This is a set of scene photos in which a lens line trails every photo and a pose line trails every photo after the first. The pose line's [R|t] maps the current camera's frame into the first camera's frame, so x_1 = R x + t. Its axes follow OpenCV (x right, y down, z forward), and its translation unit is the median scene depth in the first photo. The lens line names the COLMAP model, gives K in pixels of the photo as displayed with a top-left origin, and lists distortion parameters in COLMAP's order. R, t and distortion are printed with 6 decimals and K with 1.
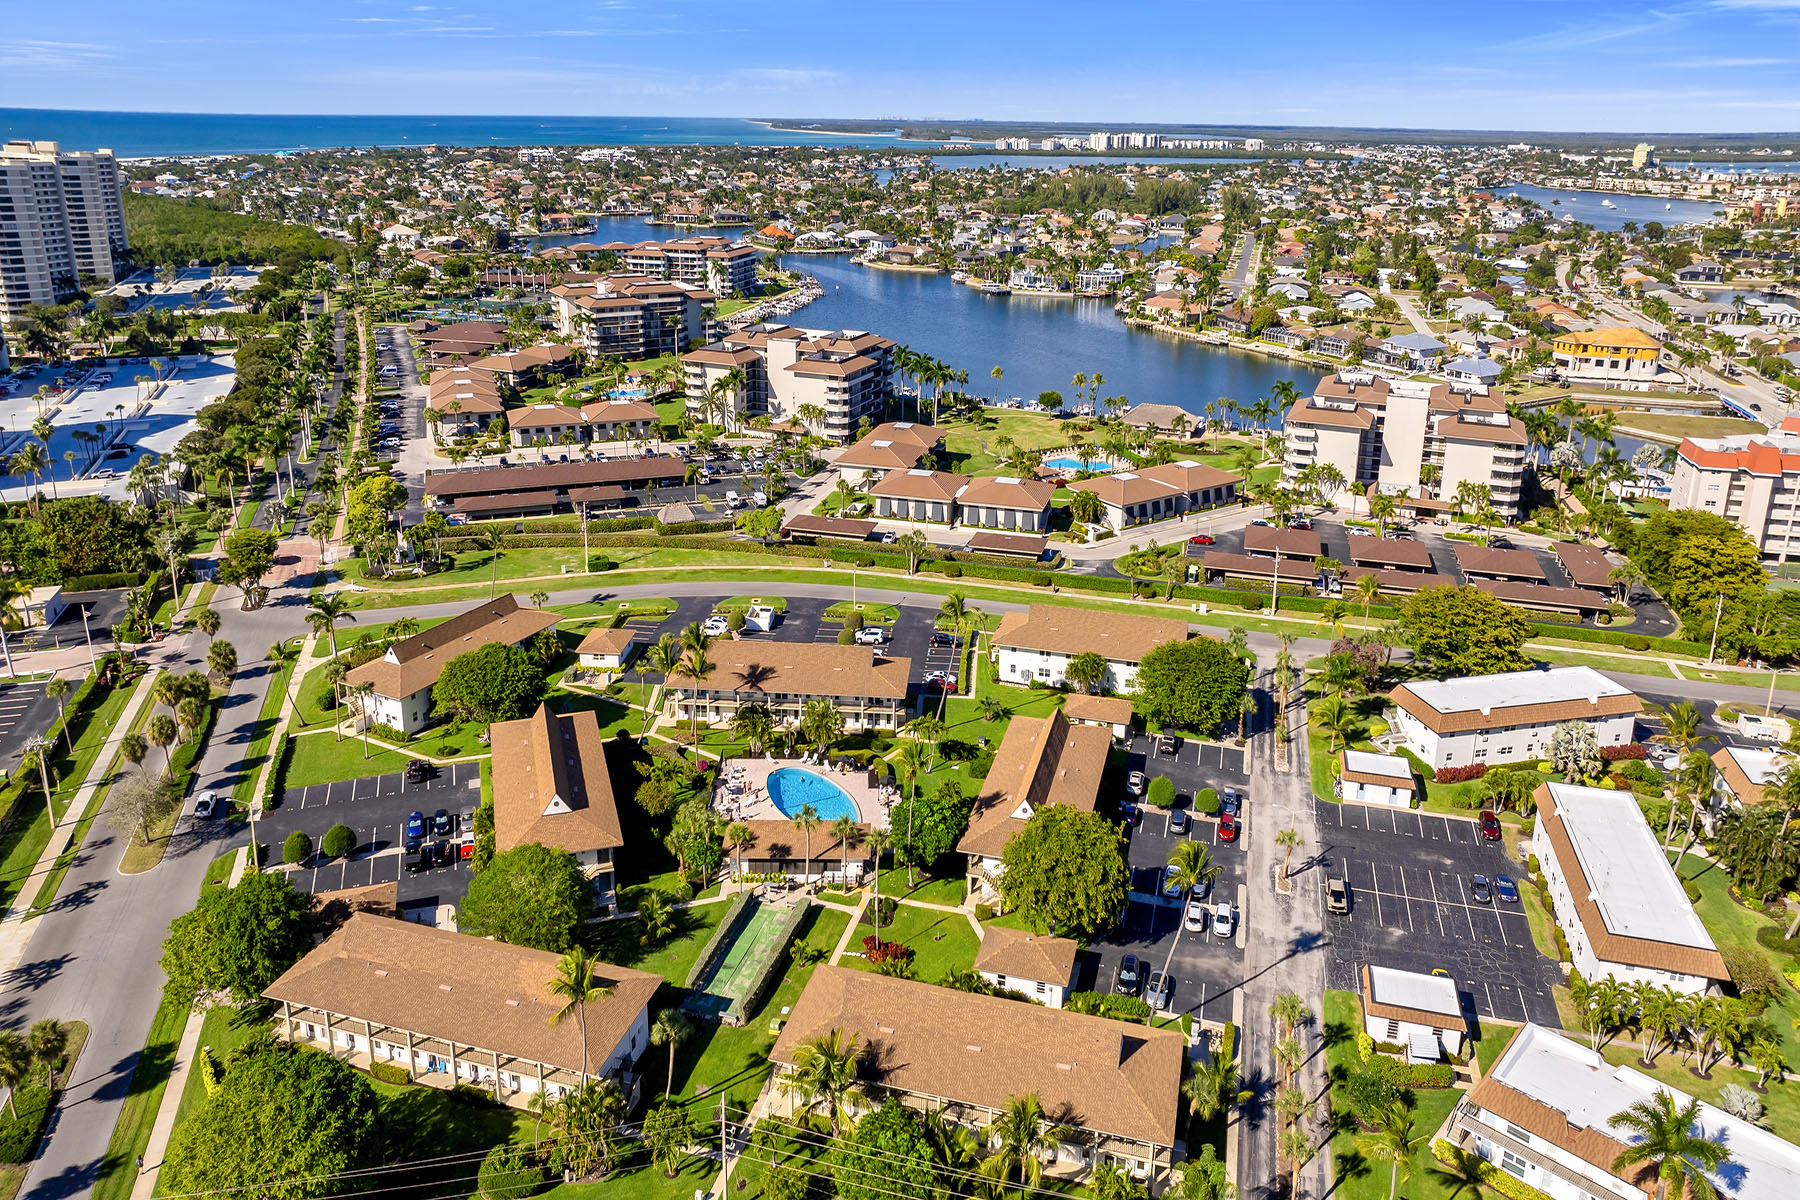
lens RADIAL K [[1247.6, 0, 900.4], [0, 1247.6, 521.2], [0, 0, 1]] dist [-0.033208, 0.024792]
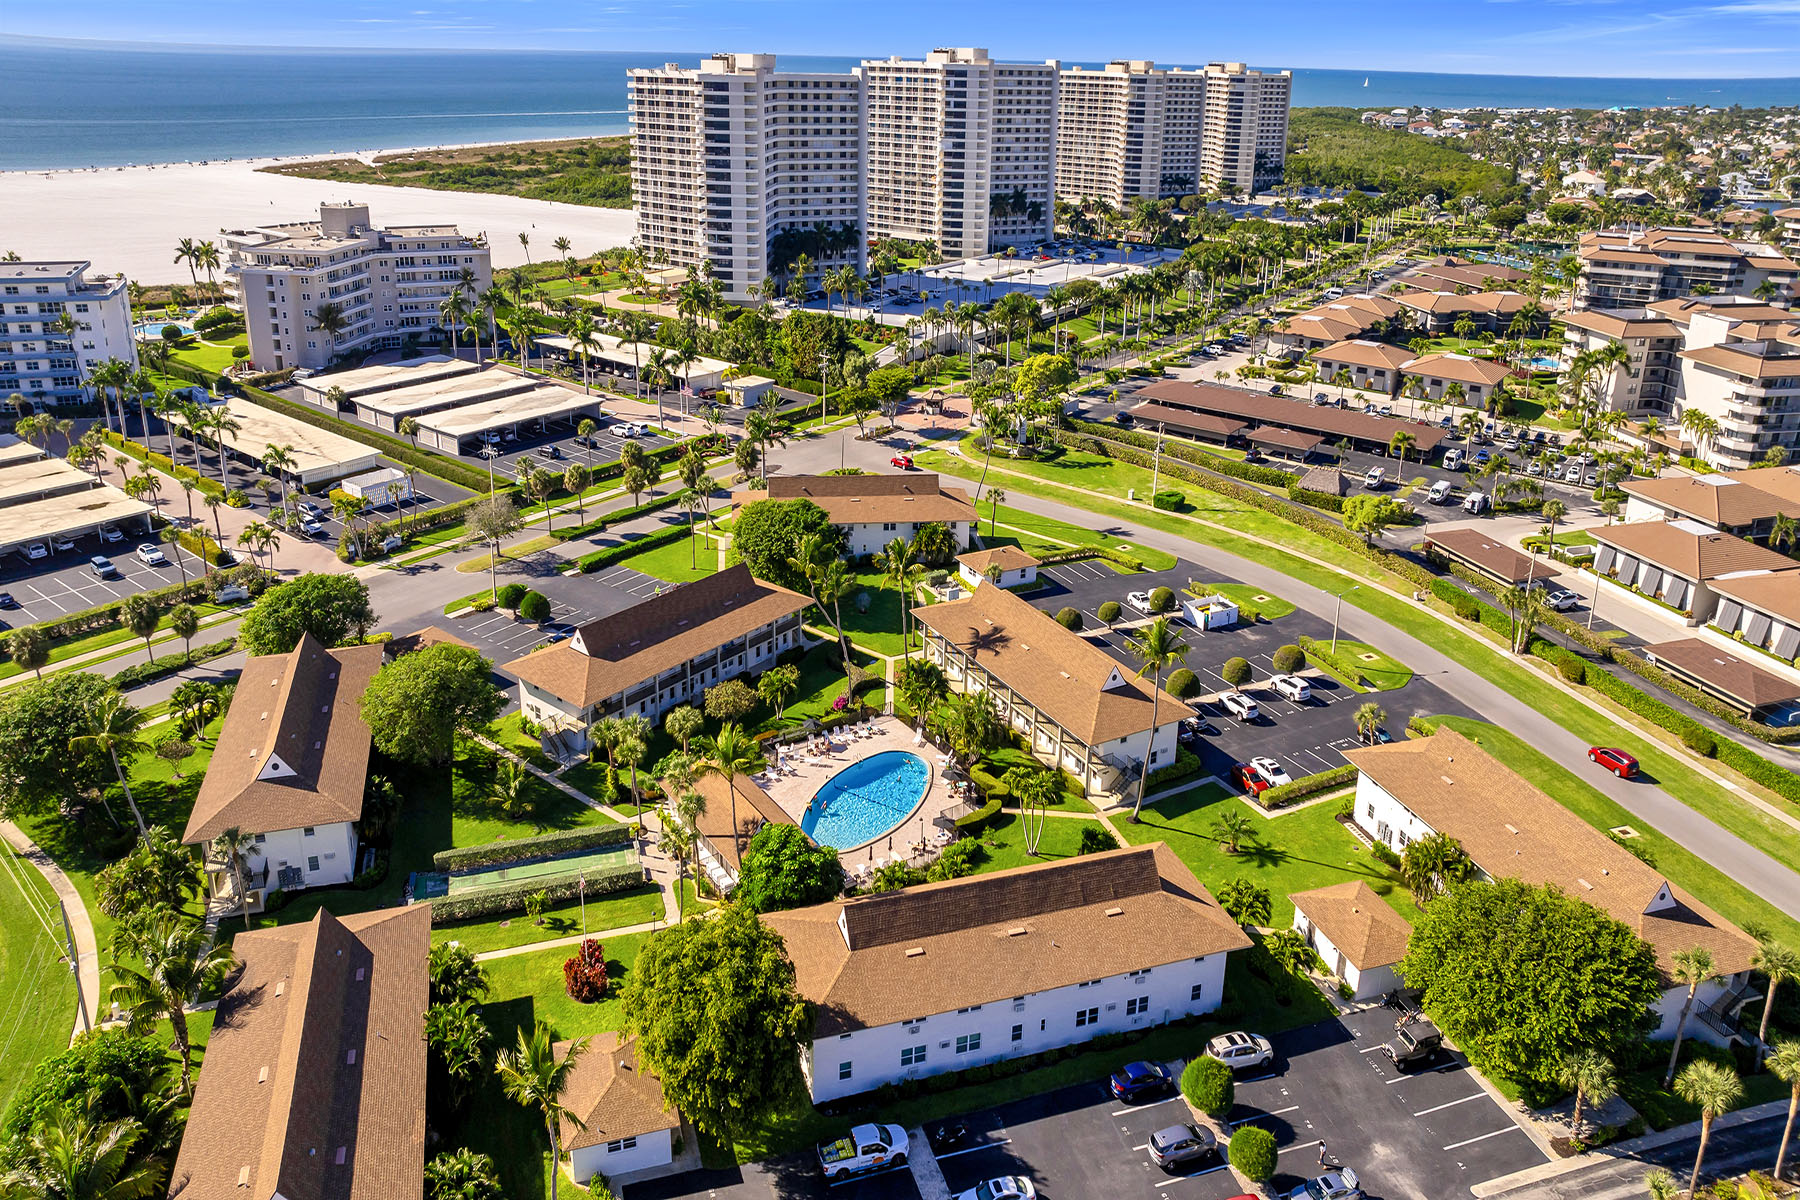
lens RADIAL K [[1247.8, 0, 902.2], [0, 1247.8, 513.7], [0, 0, 1]] dist [-0.009936, -0.008031]
pose [[0.554956, 0.285040, -0.781521, 0.273853], [-0.269739, 0.950364, 0.155080, -0.034077], [0.786934, 0.124744, 0.604297, 0.310913]]
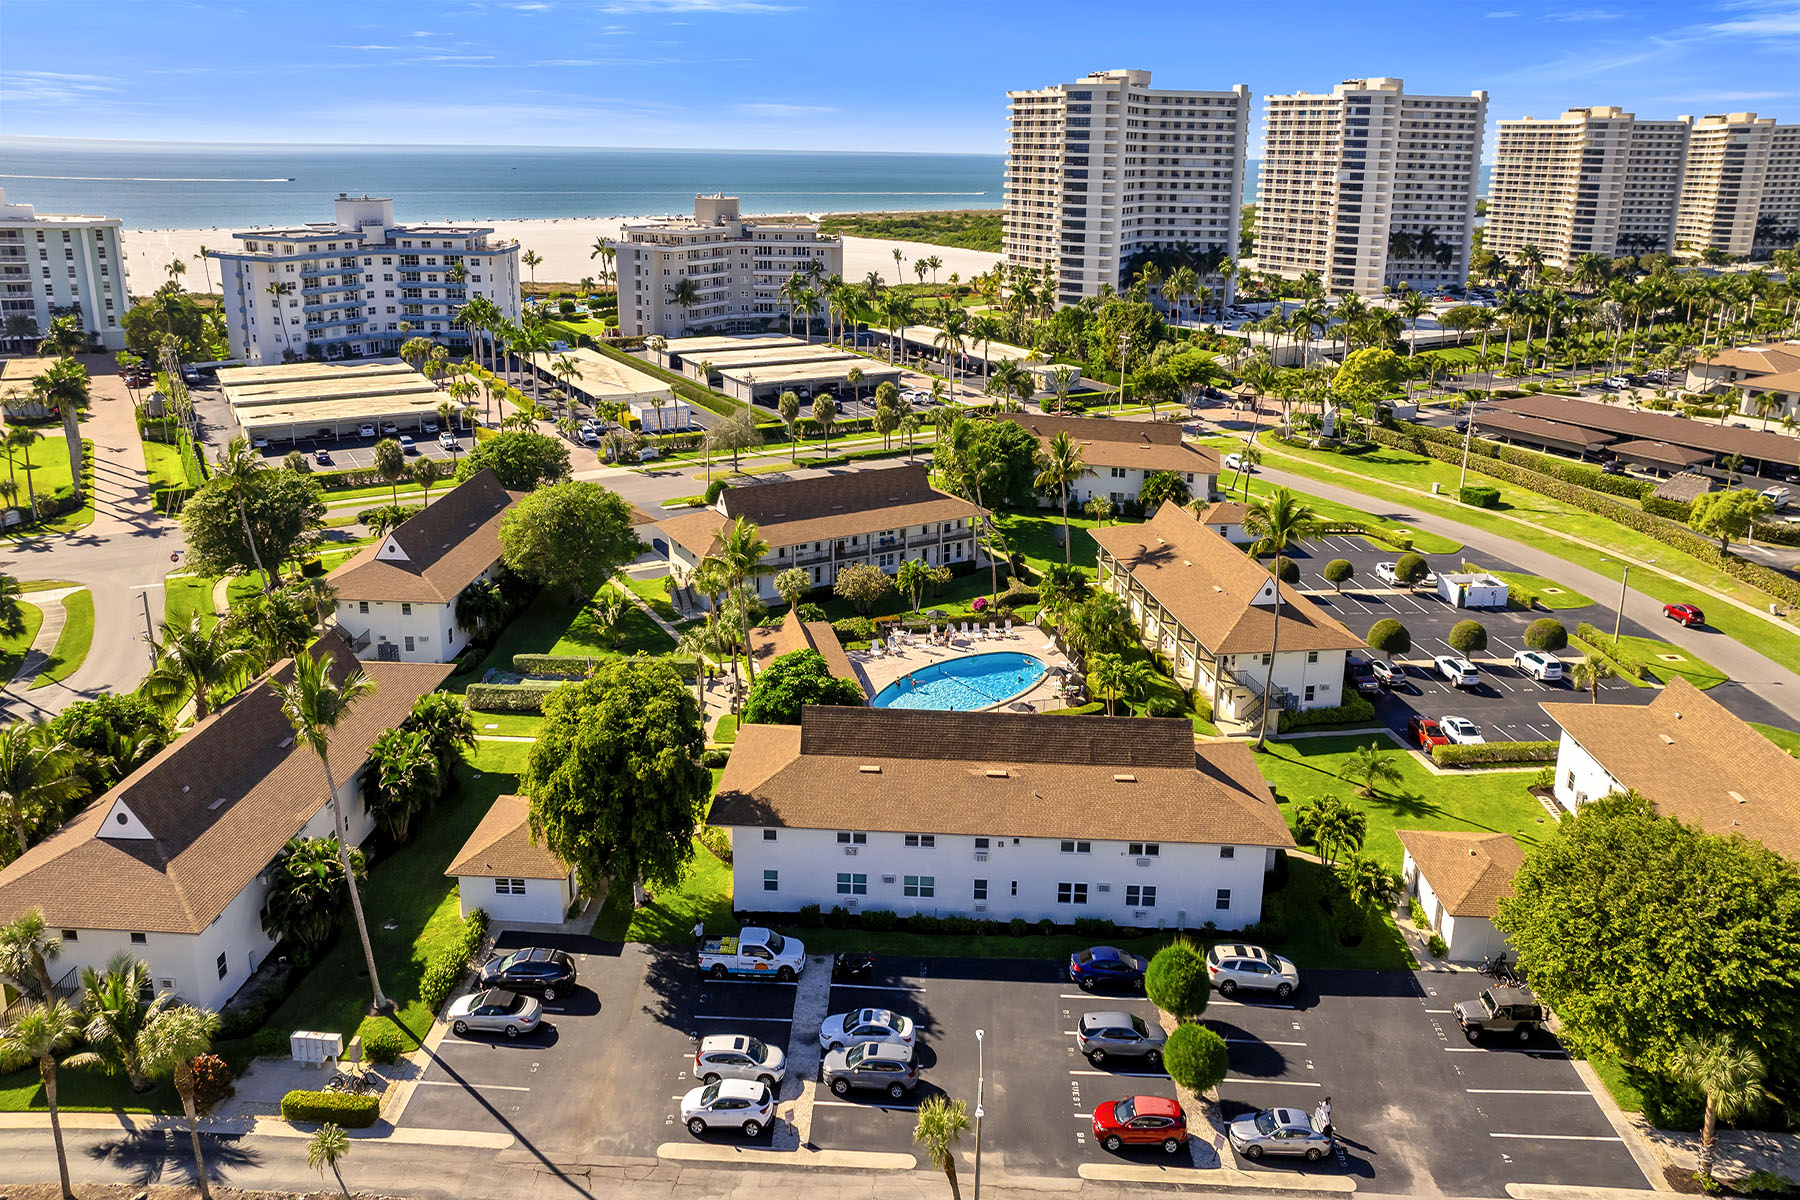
lens RADIAL K [[1247.6, 0, 900.4], [0, 1247.6, 521.2], [0, 0, 1]] dist [-0.033208, 0.024792]
pose [[0.234585, 0.272821, -0.933027, 0.304982], [-0.307612, 0.931320, 0.194981, 0.011124], [0.922141, 0.241271, 0.302397, 0.424570]]
